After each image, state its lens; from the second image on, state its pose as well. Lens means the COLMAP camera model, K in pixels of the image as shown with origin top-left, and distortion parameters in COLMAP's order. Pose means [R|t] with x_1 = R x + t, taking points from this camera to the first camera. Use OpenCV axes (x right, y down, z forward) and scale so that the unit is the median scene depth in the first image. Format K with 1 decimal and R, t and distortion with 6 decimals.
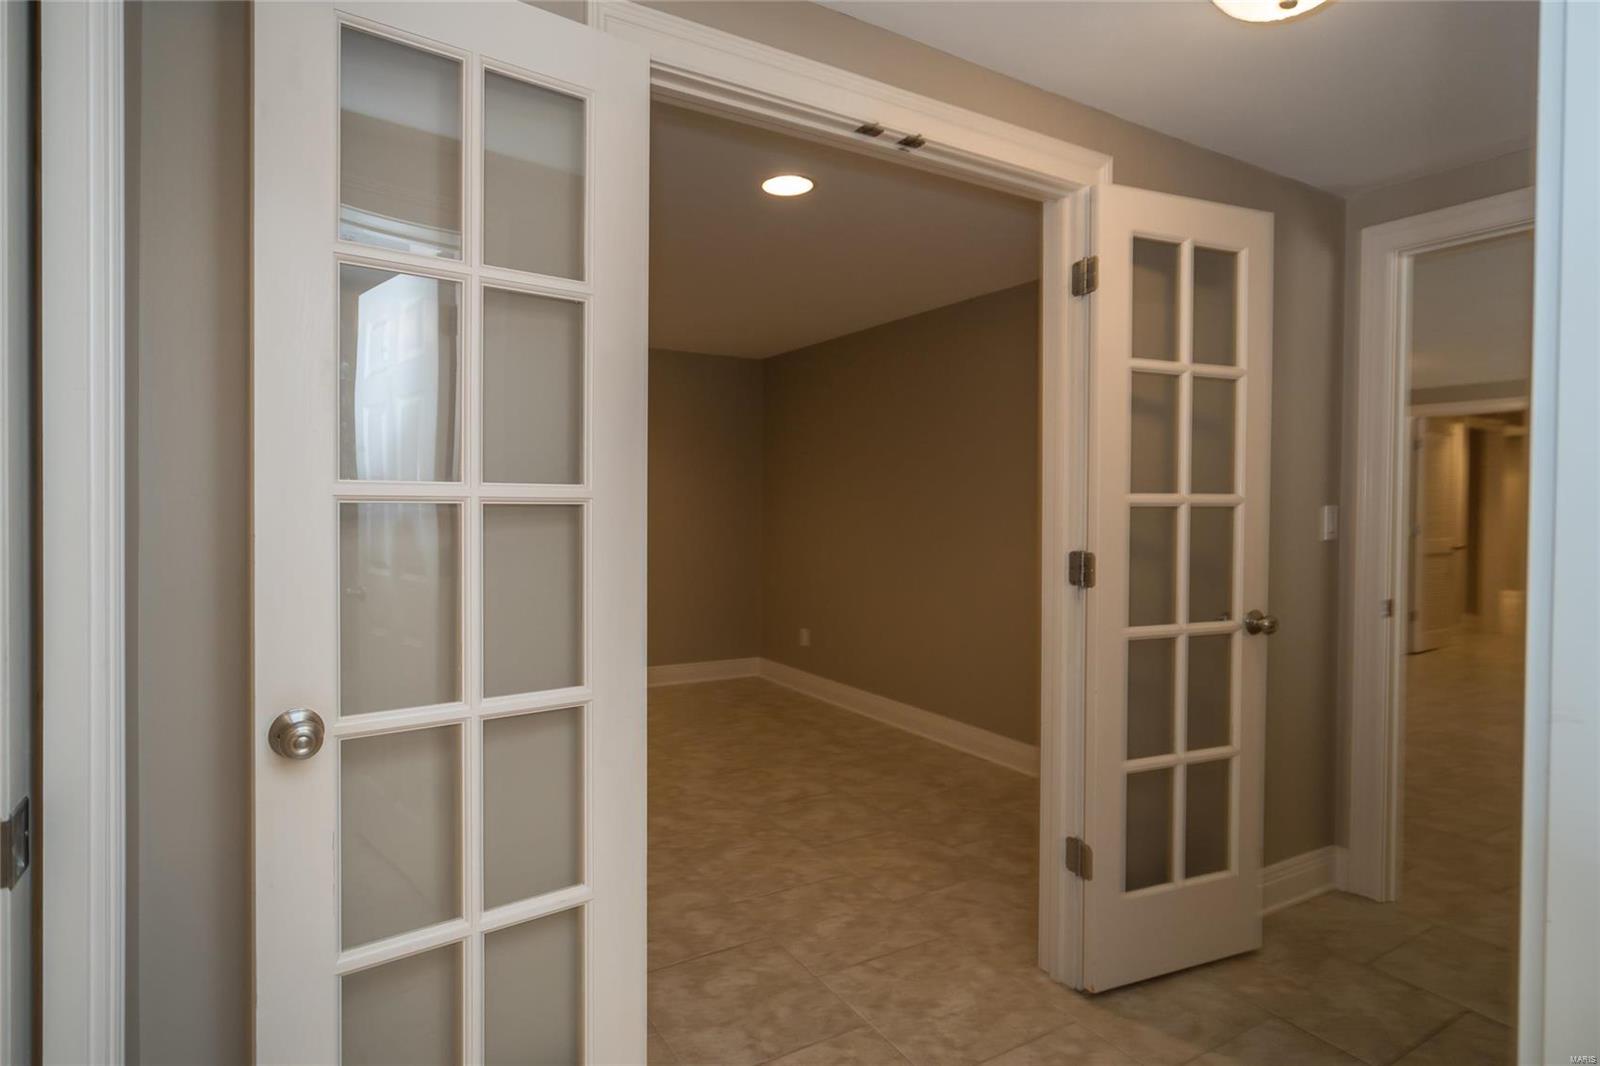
lens RADIAL K [[732.3, 0, 799.3], [0, 732.3, 505.3], [0, 0, 1]] dist [0.000682, 0.000067]
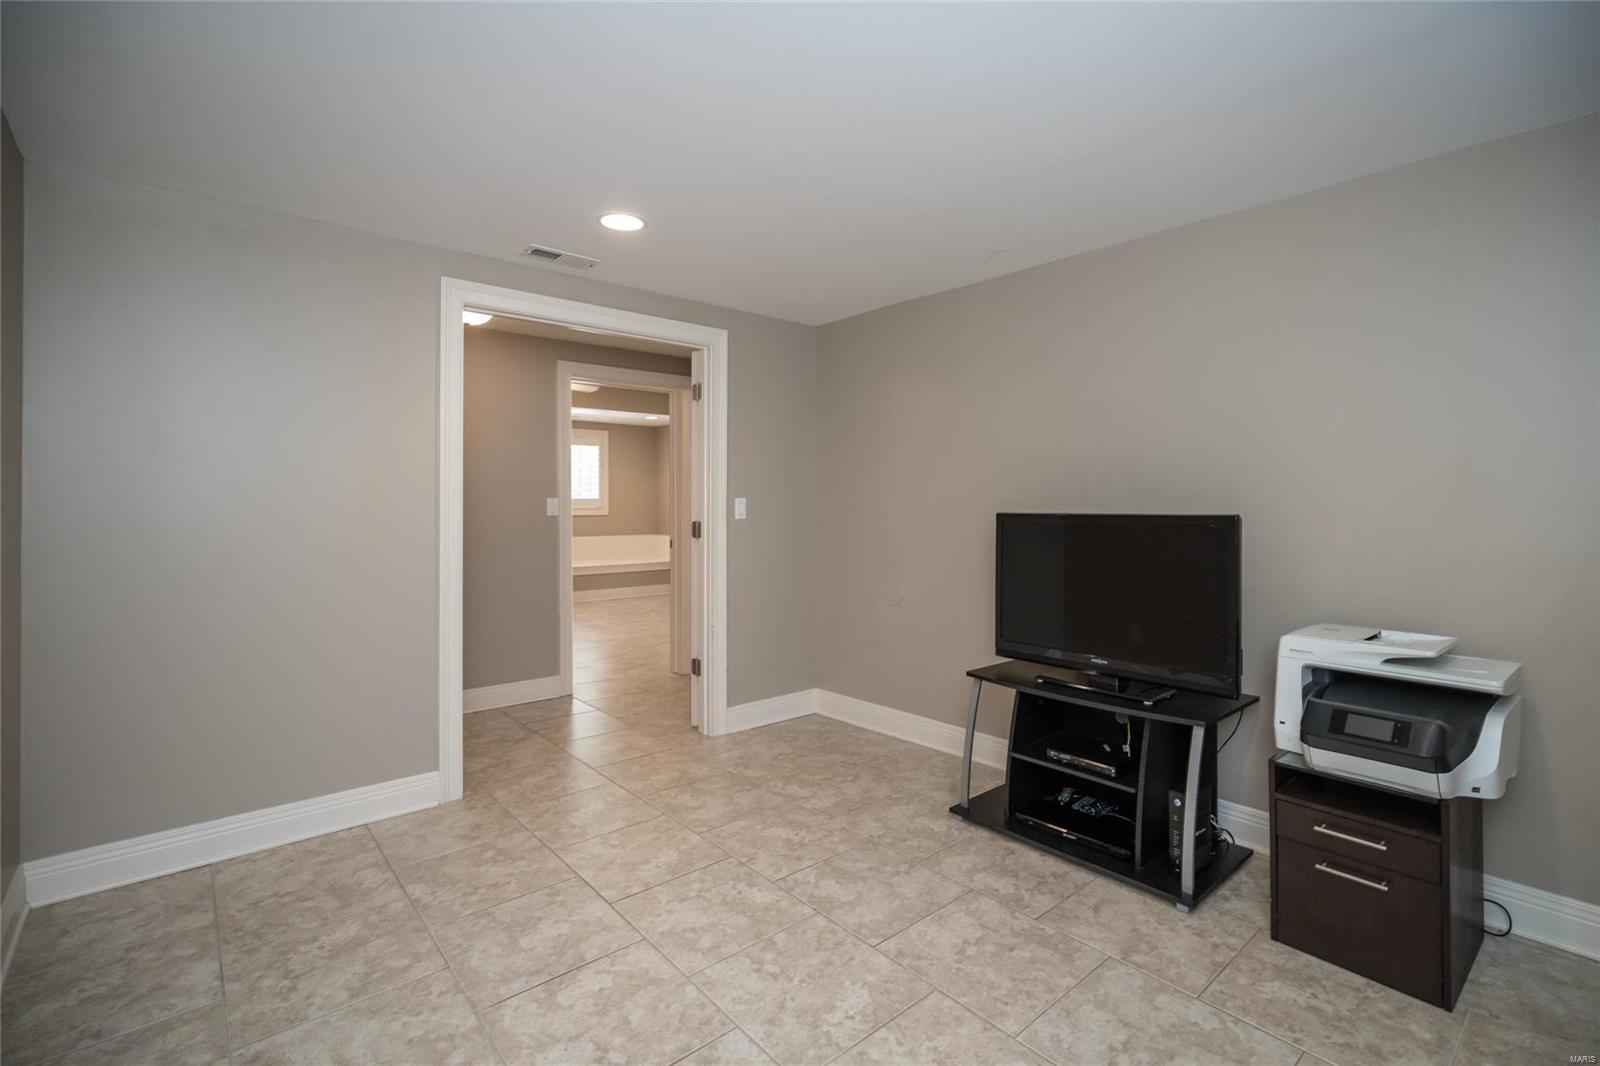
lens RADIAL K [[732.3, 0, 799.3], [0, 732.3, 505.3], [0, 0, 1]] dist [0.000682, 0.000067]
pose [[-0.993629, -0.008848, -0.112349, -0.138614], [-0.009656, 0.999931, 0.006648, 0.000766], [0.112282, 0.007690, -0.993647, 1.820331]]
